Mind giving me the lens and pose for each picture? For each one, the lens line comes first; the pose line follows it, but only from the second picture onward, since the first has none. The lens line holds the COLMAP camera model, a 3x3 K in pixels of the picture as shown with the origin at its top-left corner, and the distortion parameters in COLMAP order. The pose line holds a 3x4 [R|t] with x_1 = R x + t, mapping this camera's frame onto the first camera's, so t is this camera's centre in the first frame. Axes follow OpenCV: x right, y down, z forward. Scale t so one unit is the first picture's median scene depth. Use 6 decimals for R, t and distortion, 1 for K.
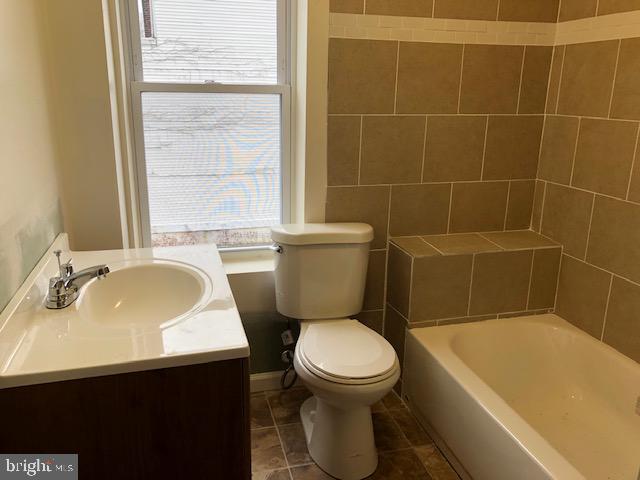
lens RADIAL K [[528.9, 0, 315.4], [0, 528.9, 236.7], [0, 0, 1]] dist [0.054950, -0.061775]
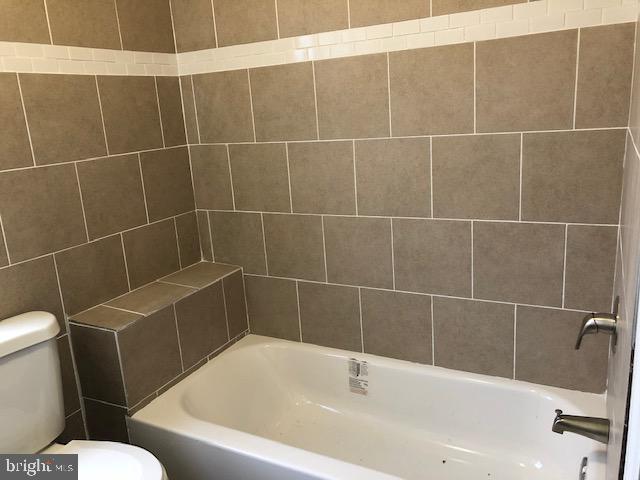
lens RADIAL K [[528.9, 0, 315.4], [0, 528.9, 236.7], [0, 0, 1]] dist [0.054950, -0.061775]
pose [[0.677758, -0.235283, 0.696625, -0.137311], [0.270814, 0.960698, 0.060993, -0.065081], [-0.683596, 0.147317, 0.714838, 0.171358]]
